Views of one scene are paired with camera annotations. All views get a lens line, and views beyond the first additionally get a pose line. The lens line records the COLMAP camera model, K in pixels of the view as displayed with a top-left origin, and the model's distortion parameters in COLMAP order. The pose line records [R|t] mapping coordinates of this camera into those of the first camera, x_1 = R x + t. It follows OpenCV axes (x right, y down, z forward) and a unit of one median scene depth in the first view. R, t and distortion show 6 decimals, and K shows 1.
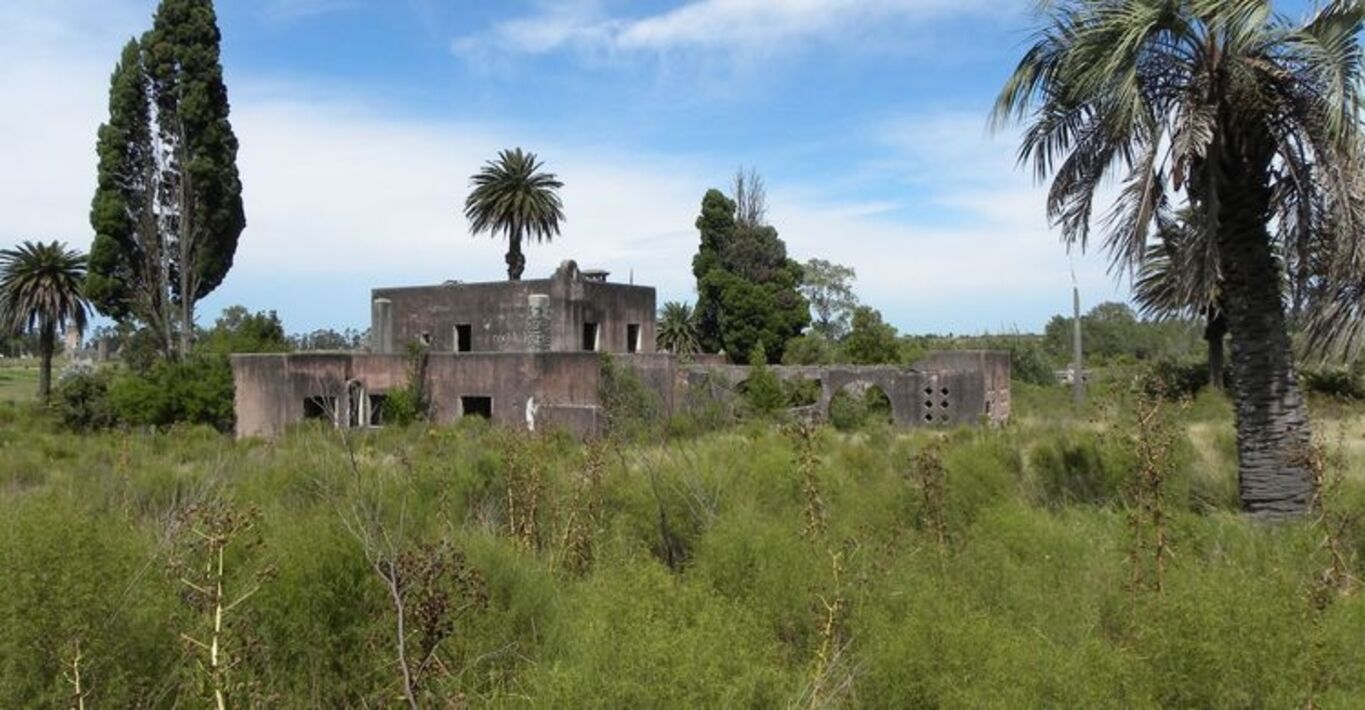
lens RADIAL K [[1130.8, 0, 682.5], [0, 1130.8, 357.5], [0, 0, 1]] dist [-0.033032, -0.006527]
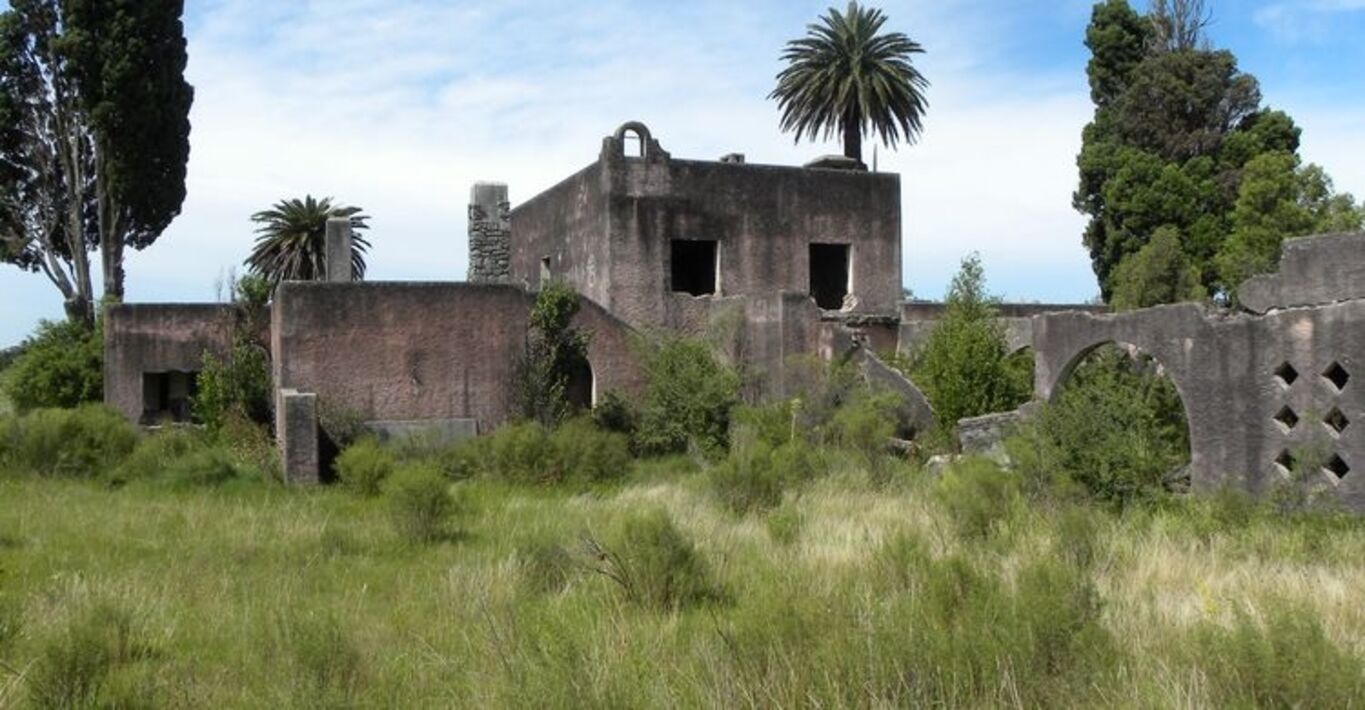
lens RADIAL K [[1130.8, 0, 682.4], [0, 1130.8, 353.1], [0, 0, 1]] dist [-0.033032, -0.006527]
pose [[0.804241, -0.000294, -0.594303, 0.233372], [0.005547, 0.999960, 0.007012, 0.018719], [0.594278, -0.008936, 0.804210, 0.584828]]
